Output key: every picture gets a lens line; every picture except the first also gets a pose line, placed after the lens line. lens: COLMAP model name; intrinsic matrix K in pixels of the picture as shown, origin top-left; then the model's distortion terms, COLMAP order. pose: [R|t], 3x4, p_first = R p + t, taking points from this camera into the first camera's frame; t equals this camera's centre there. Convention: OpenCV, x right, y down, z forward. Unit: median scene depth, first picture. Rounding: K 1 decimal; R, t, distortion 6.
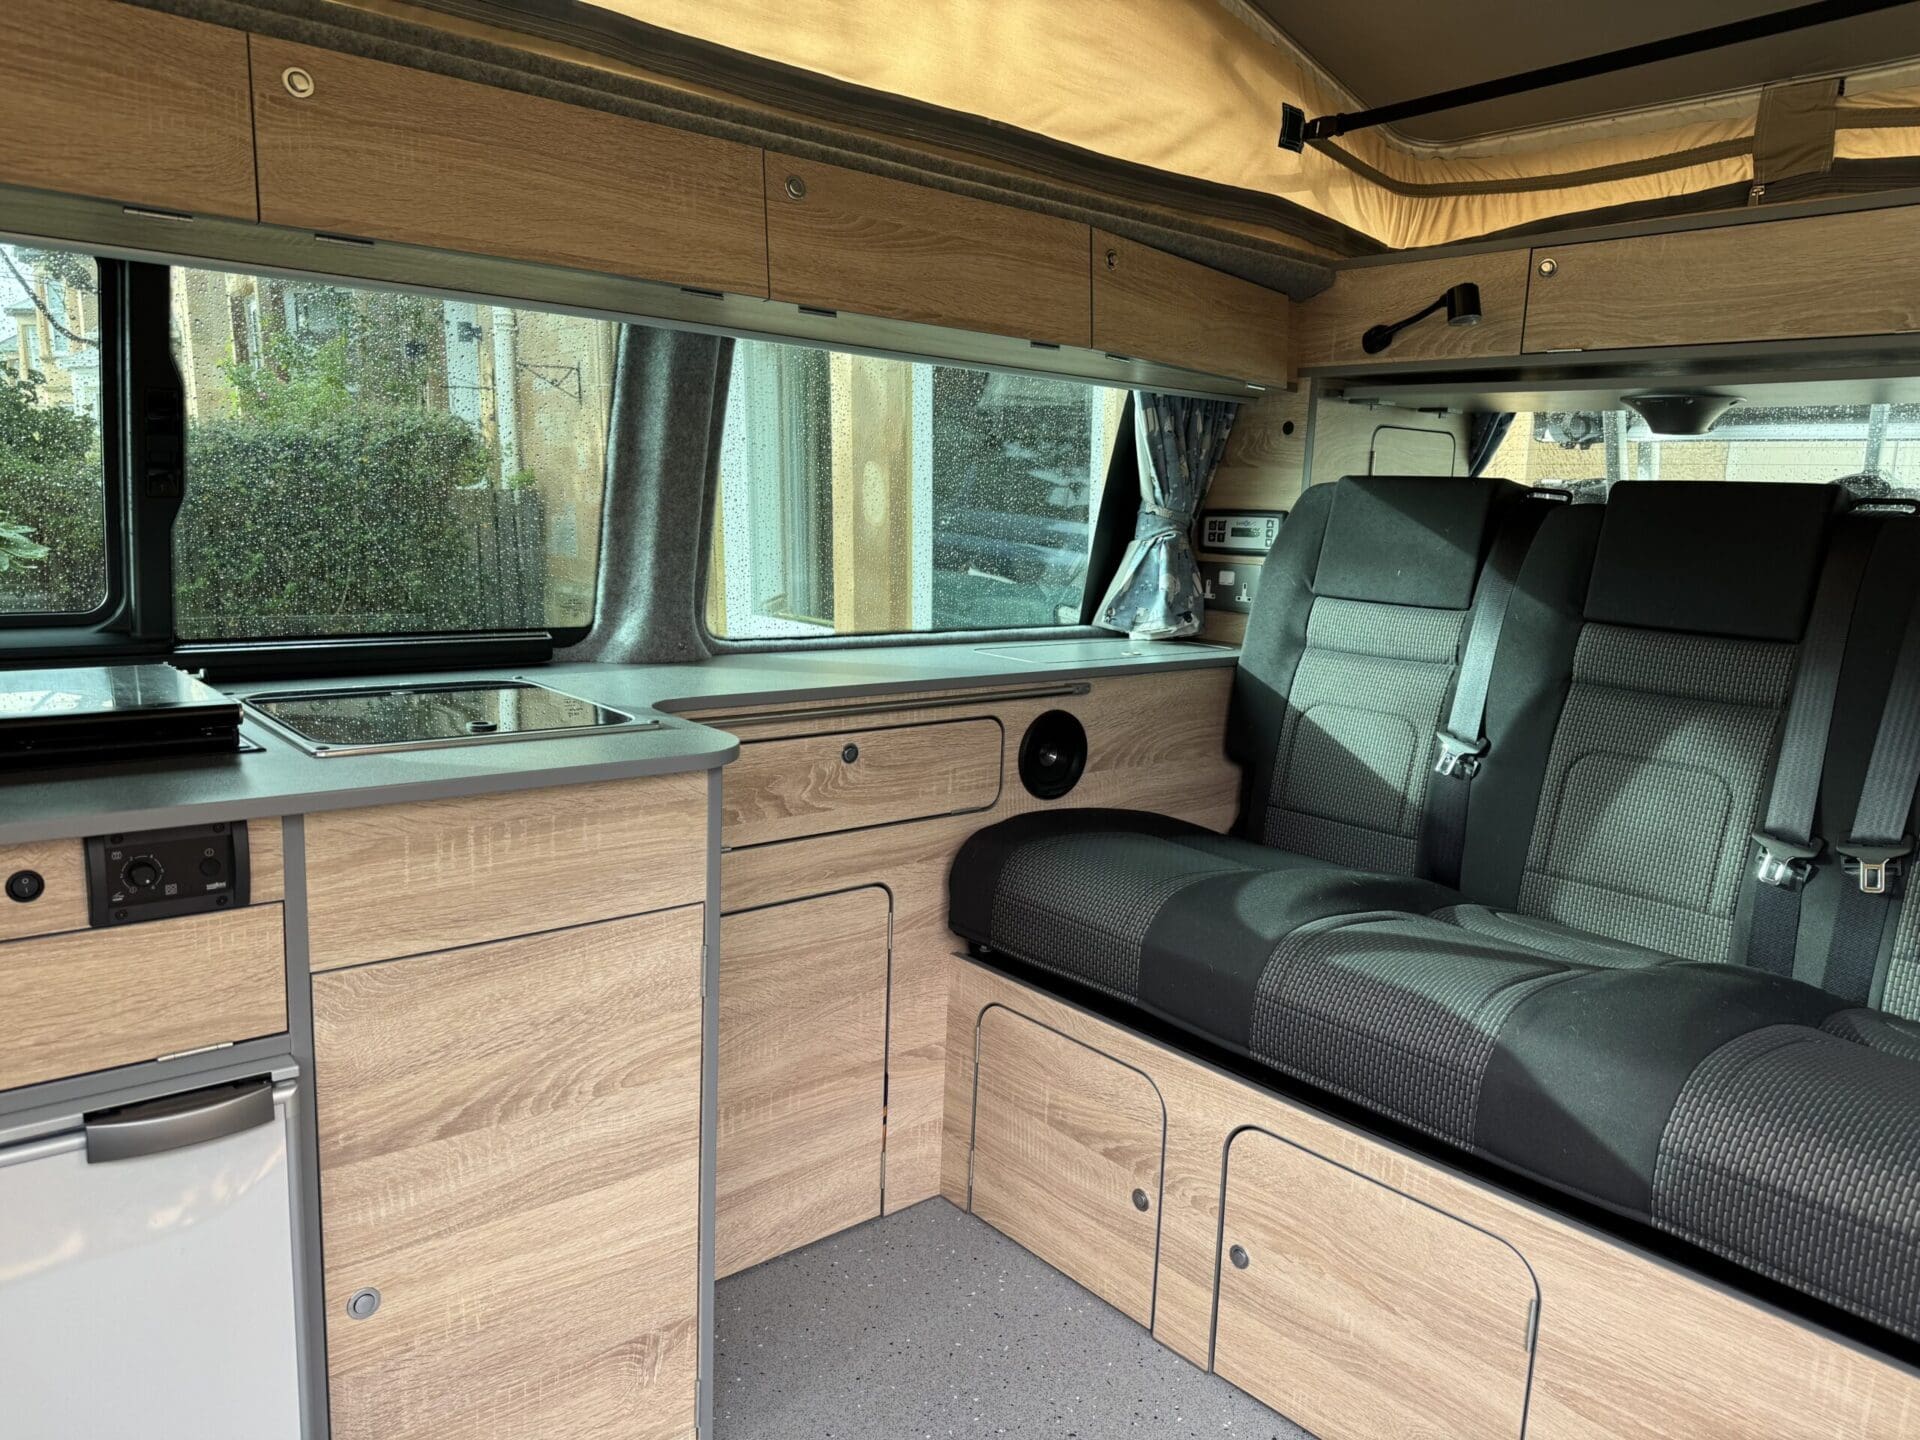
lens RADIAL K [[1351.7, 0, 965.8], [0, 1351.7, 725.9], [0, 0, 1]] dist [0.067818, -0.104673]
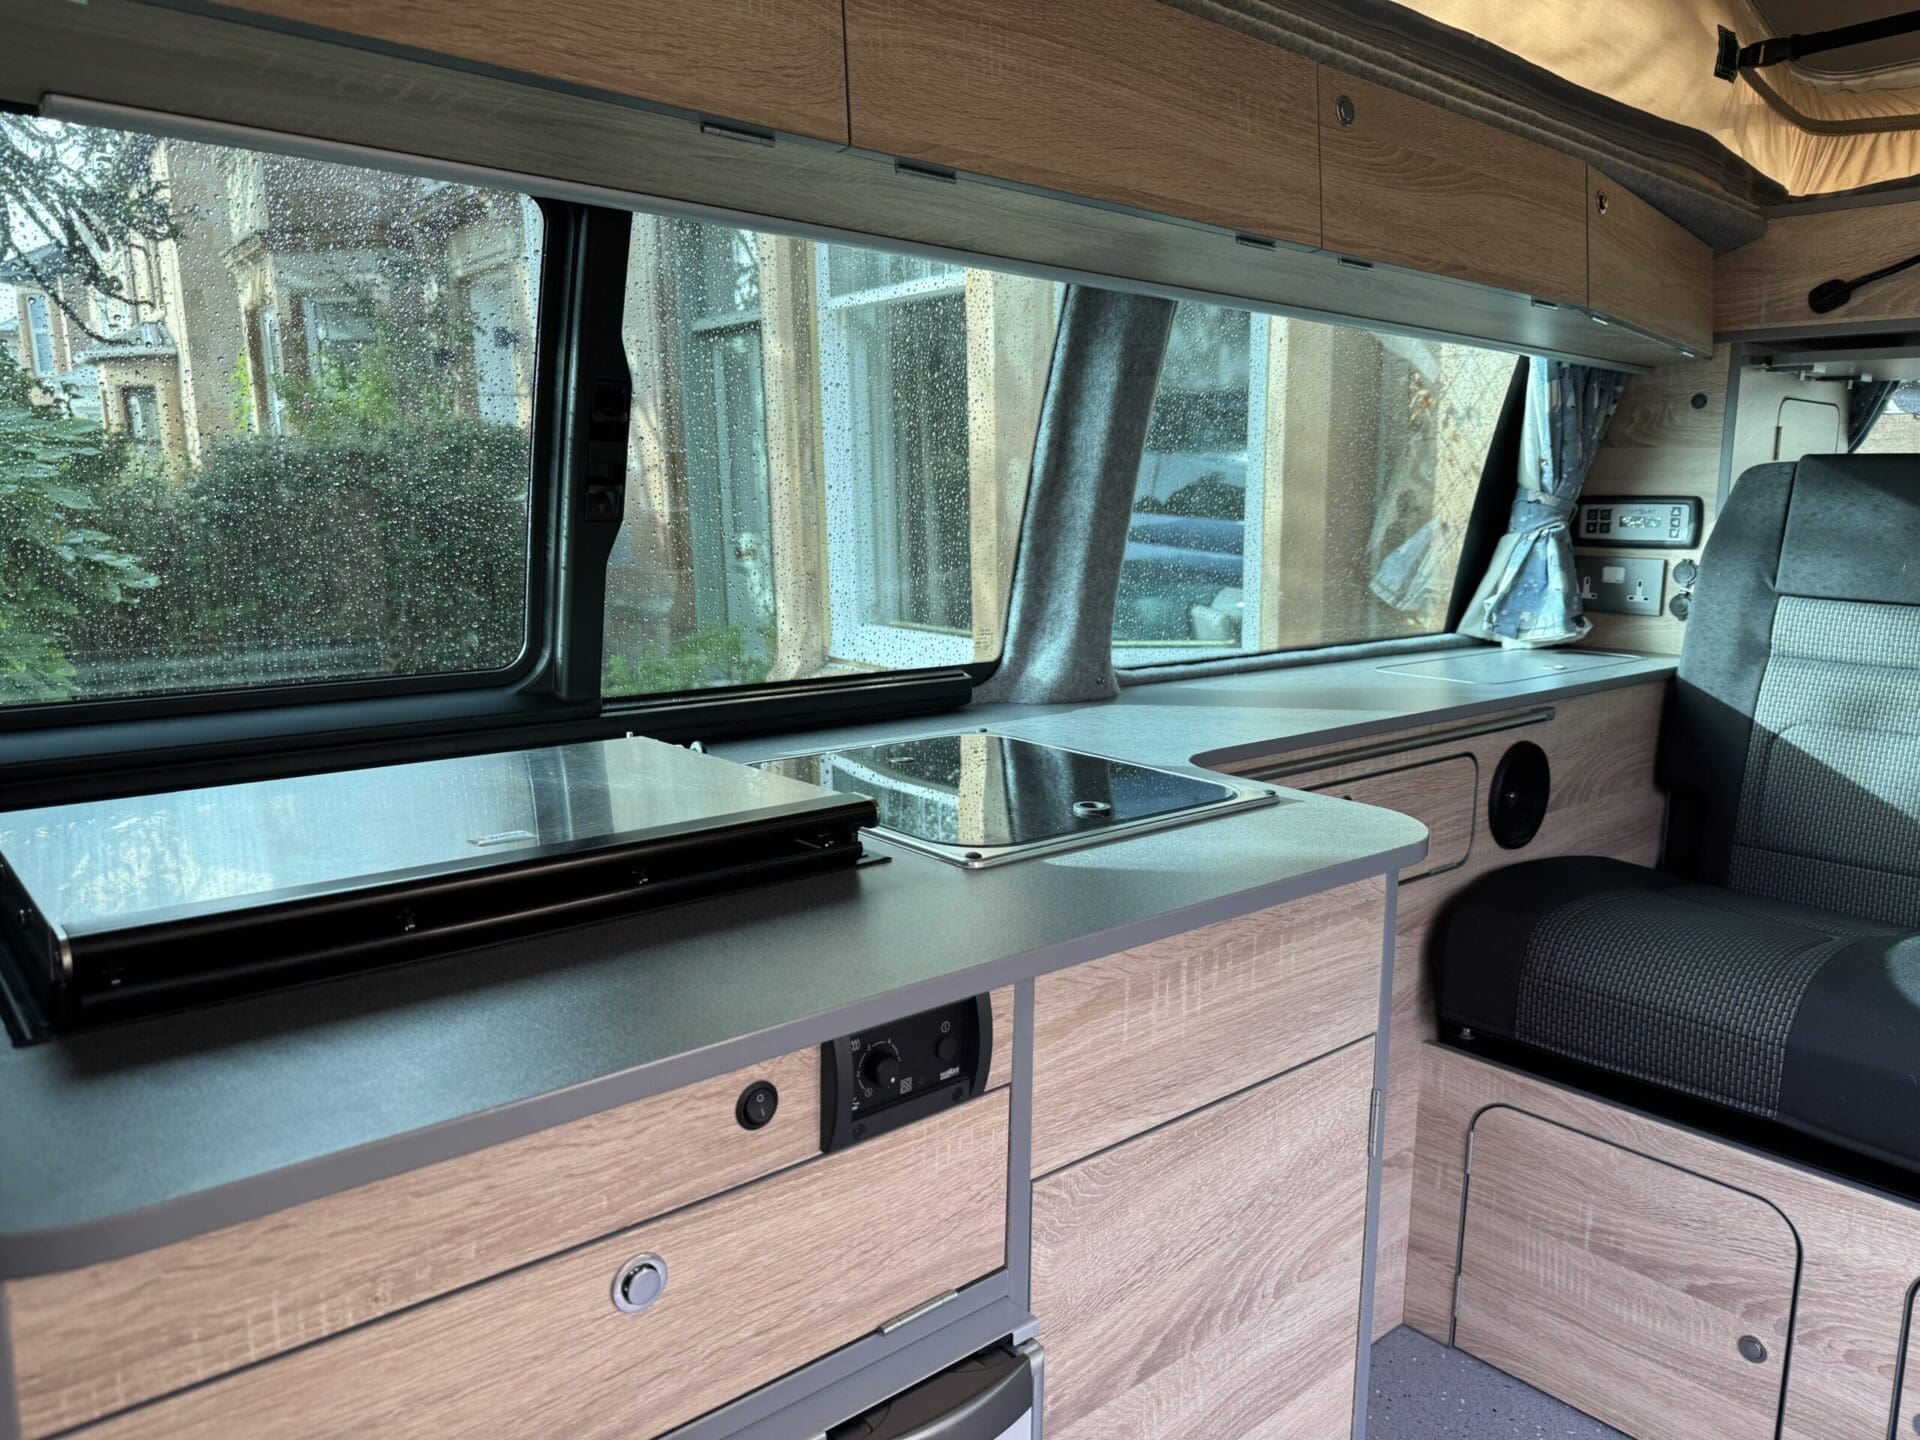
lens RADIAL K [[1349.7, 0, 955.2], [0, 1349.7, 718.0], [0, 0, 1]] dist [0.081010, -0.124280]
pose [[0.999586, -0.028173, 0.005900, -0.408781], [0.028187, 0.999600, -0.002385, -0.048475], [-0.005830, 0.002550, 0.999980, 0.224741]]
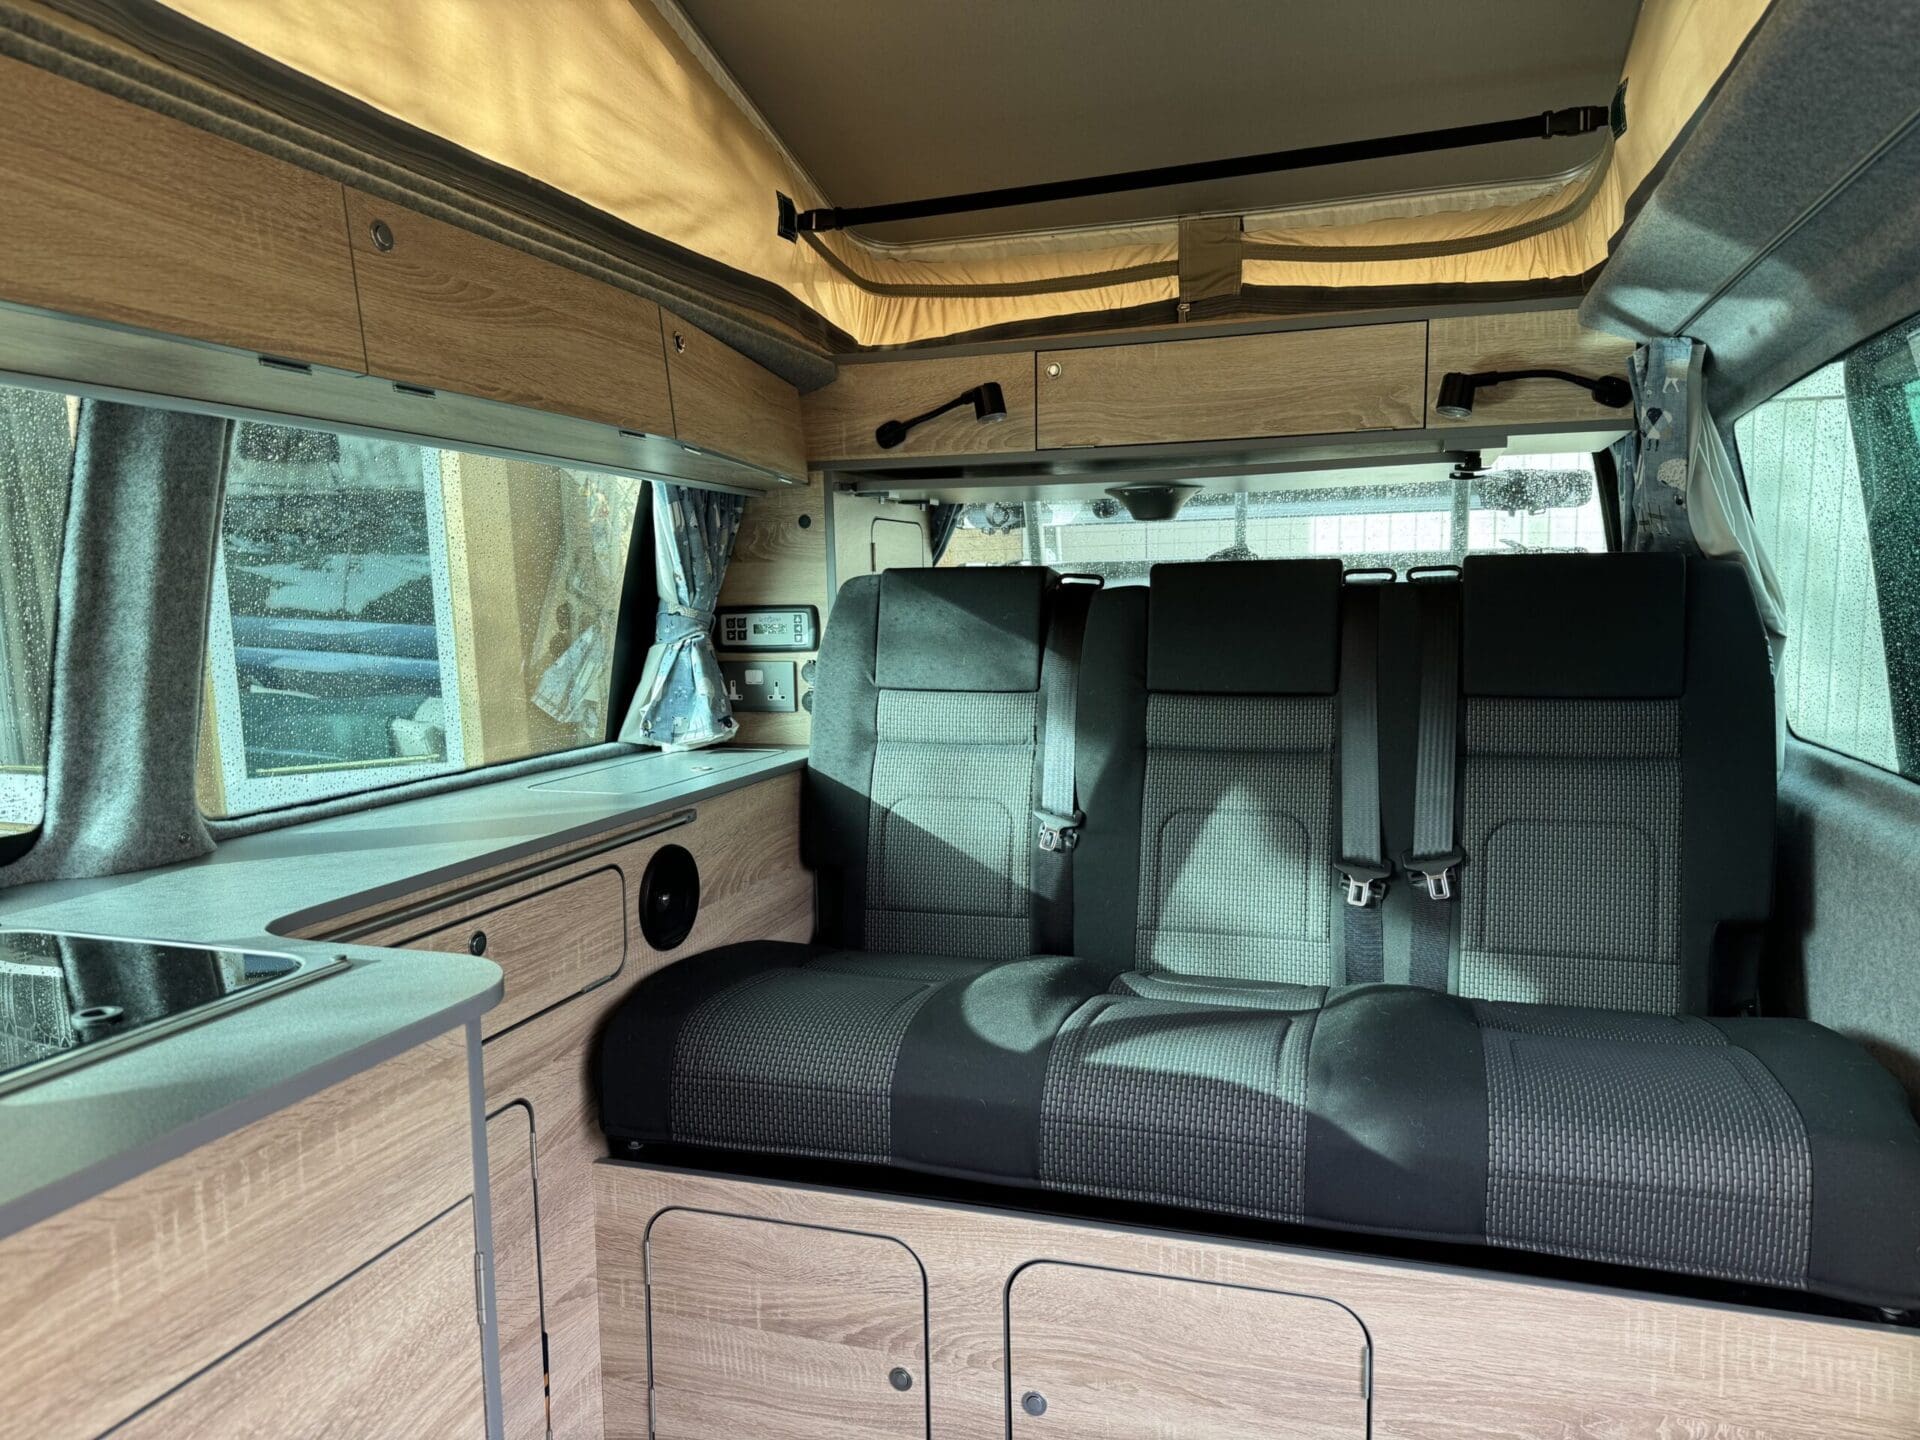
lens RADIAL K [[1351.7, 0, 965.8], [0, 1351.7, 725.9], [0, 0, 1]] dist [0.067818, -0.104673]
pose [[0.845950, -0.104530, 0.522917, -0.310684], [0.134819, 0.990667, -0.020071, -0.063823], [-0.515939, 0.087478, 0.852147, 0.210606]]
